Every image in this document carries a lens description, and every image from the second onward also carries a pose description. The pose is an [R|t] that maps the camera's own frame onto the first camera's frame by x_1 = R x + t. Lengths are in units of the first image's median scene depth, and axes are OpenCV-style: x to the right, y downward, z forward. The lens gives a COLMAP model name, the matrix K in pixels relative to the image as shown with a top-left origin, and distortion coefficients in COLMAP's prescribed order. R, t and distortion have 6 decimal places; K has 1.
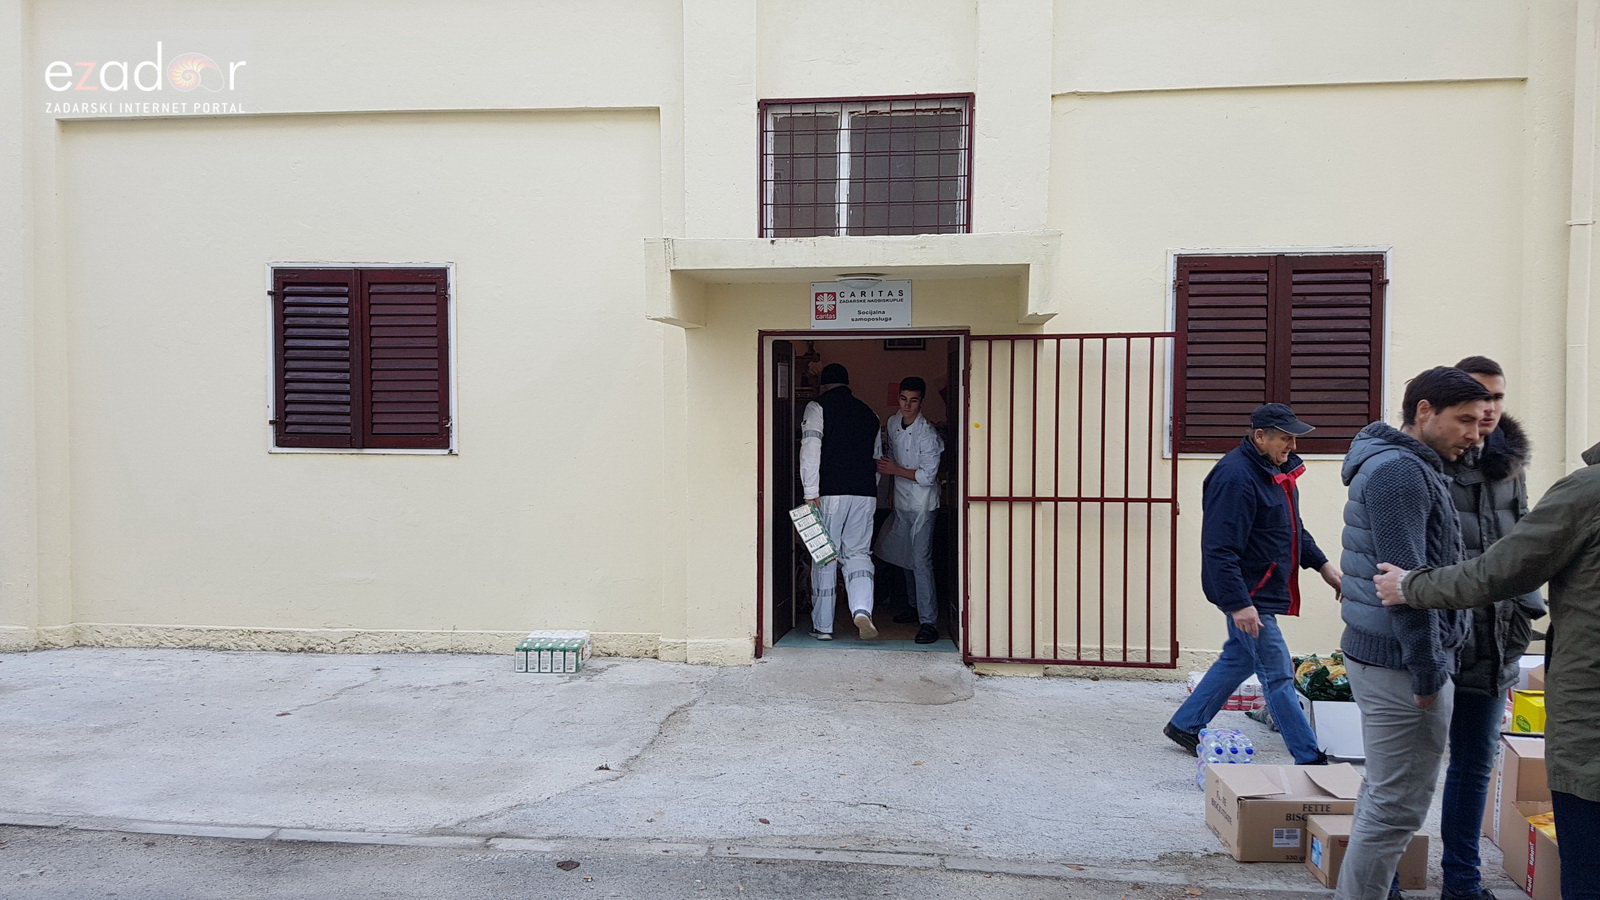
lens RADIAL K [[1155.6, 0, 772.7], [0, 1155.6, 448.3], [0, 0, 1]] dist [0.078271, -0.130608]
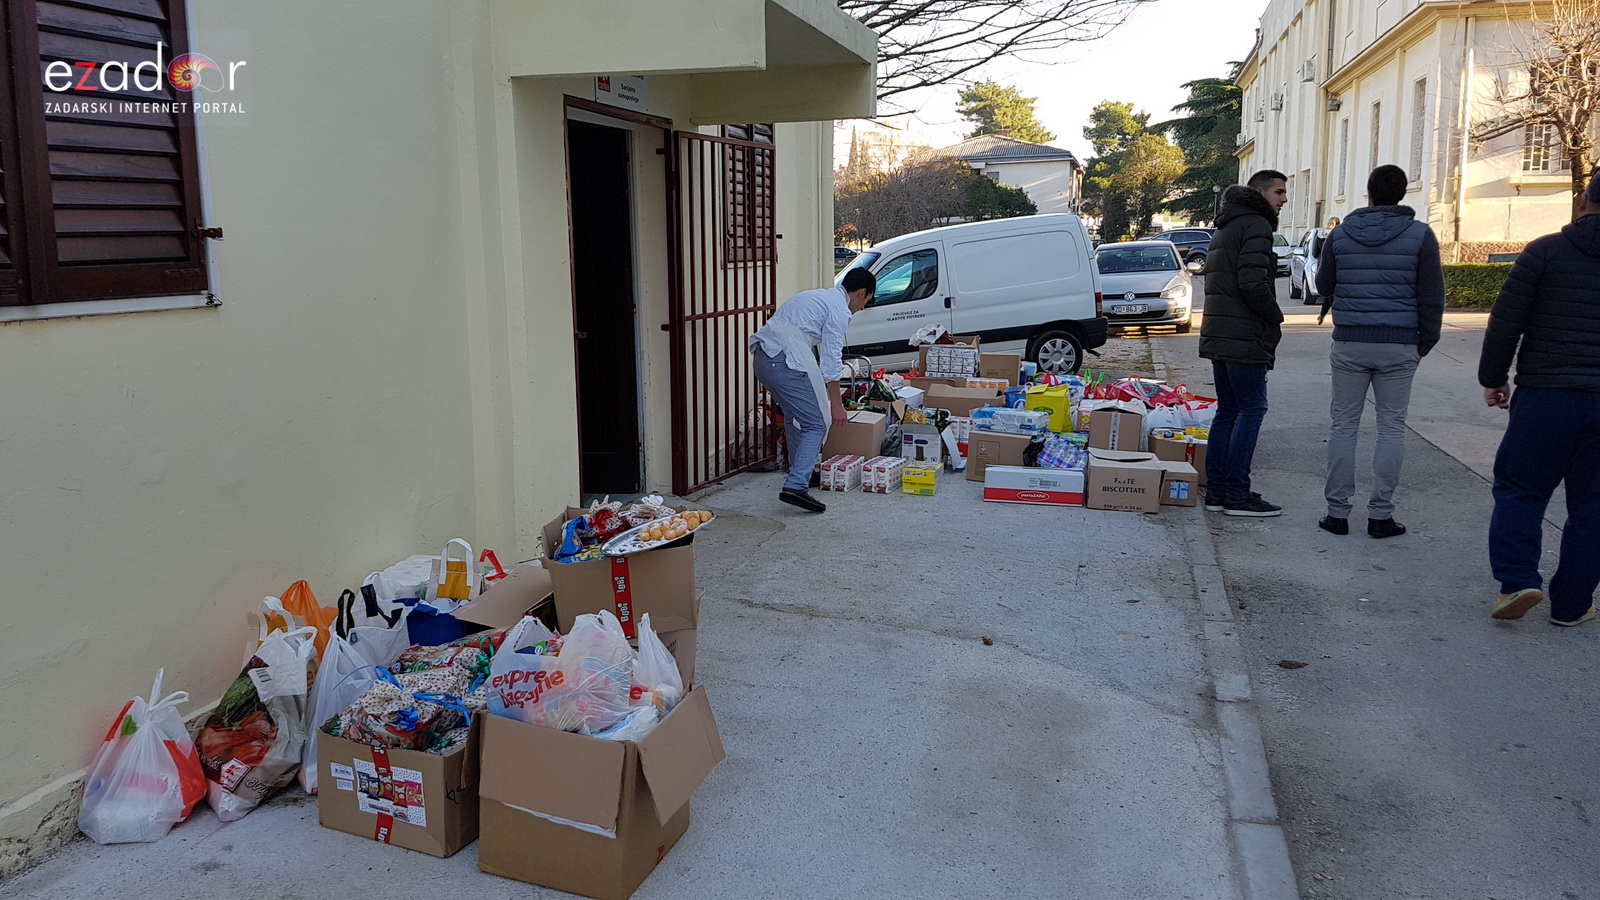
lens RADIAL K [[1155.6, 0, 772.7], [0, 1155.6, 448.3], [0, 0, 1]] dist [0.078271, -0.130608]
pose [[0.188679, -0.175951, 0.966148, -1.084221], [0.039660, 0.984381, 0.171526, -0.015008], [-0.981238, 0.005954, 0.192710, 1.123134]]
